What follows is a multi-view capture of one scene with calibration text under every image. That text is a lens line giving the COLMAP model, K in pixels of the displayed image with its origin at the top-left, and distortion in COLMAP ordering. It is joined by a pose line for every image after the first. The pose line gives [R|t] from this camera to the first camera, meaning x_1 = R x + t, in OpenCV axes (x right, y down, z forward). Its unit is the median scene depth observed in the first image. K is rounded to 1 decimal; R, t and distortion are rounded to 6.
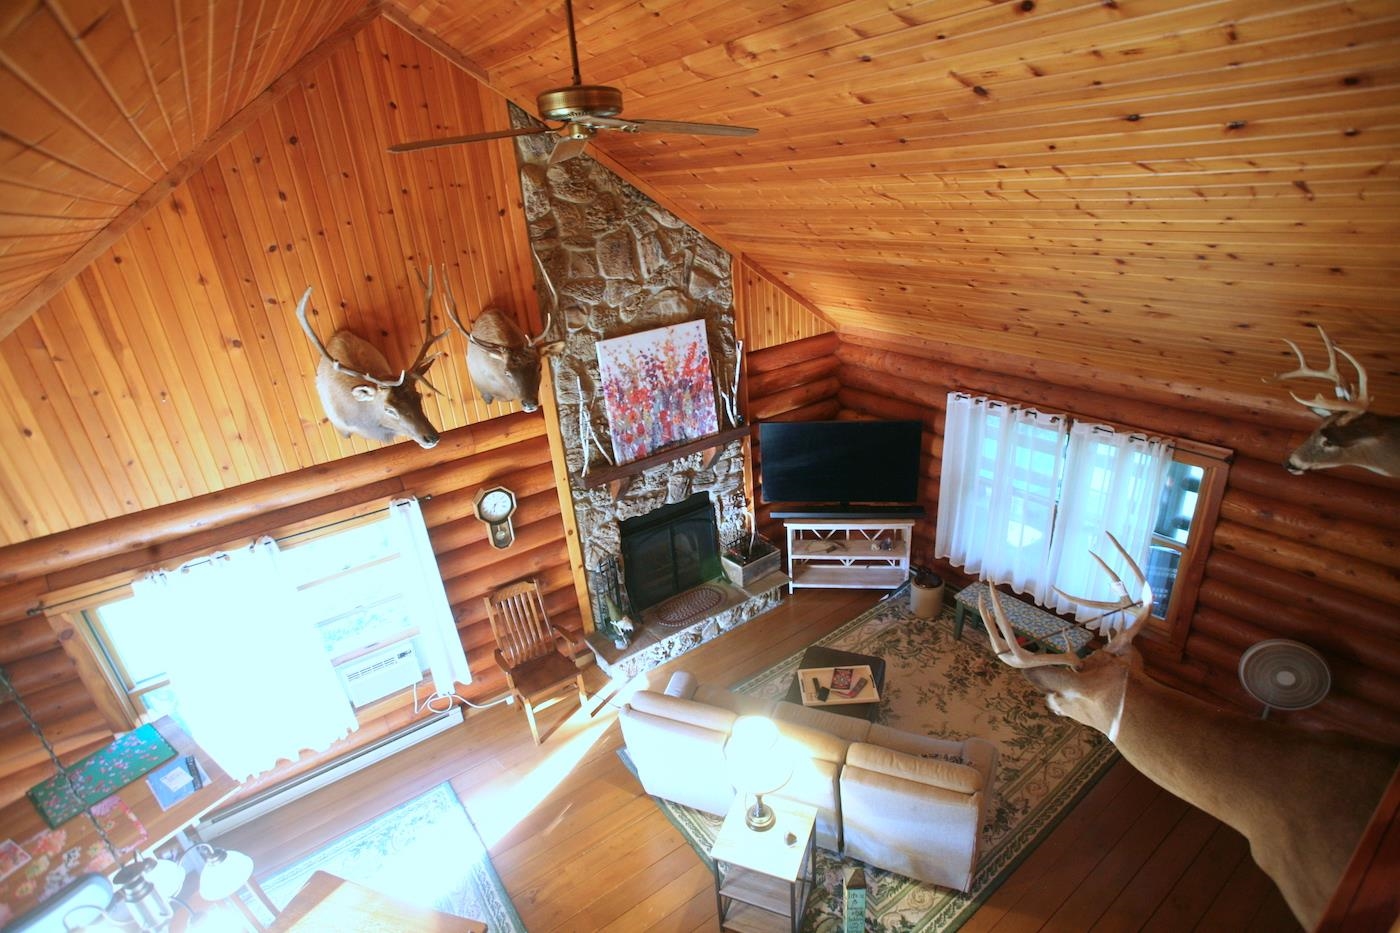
lens RADIAL K [[676.8, 0, 700.0], [0, 676.8, 466.5], [0, 0, 1]] dist [-0.082066, 0.038826]
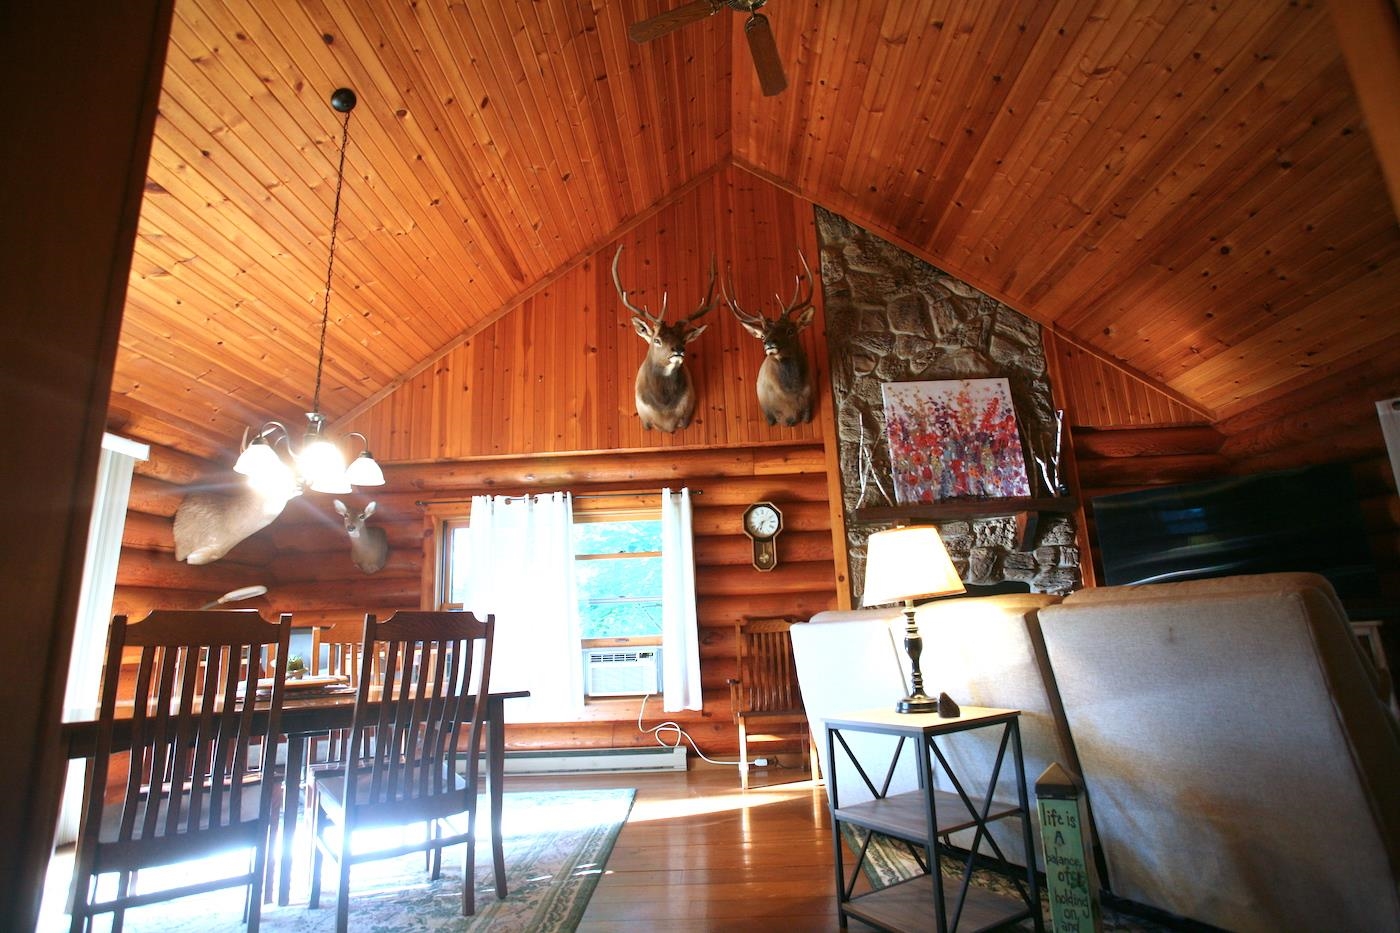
lens RADIAL K [[676.8, 0, 700.0], [0, 676.8, 466.5], [0, 0, 1]] dist [-0.082066, 0.038826]
pose [[0.799548, -0.094563, -0.593111, 0.215115], [-0.253184, 0.842427, -0.475620, 0.465747], [0.544629, 0.530447, 0.649619, 0.235826]]
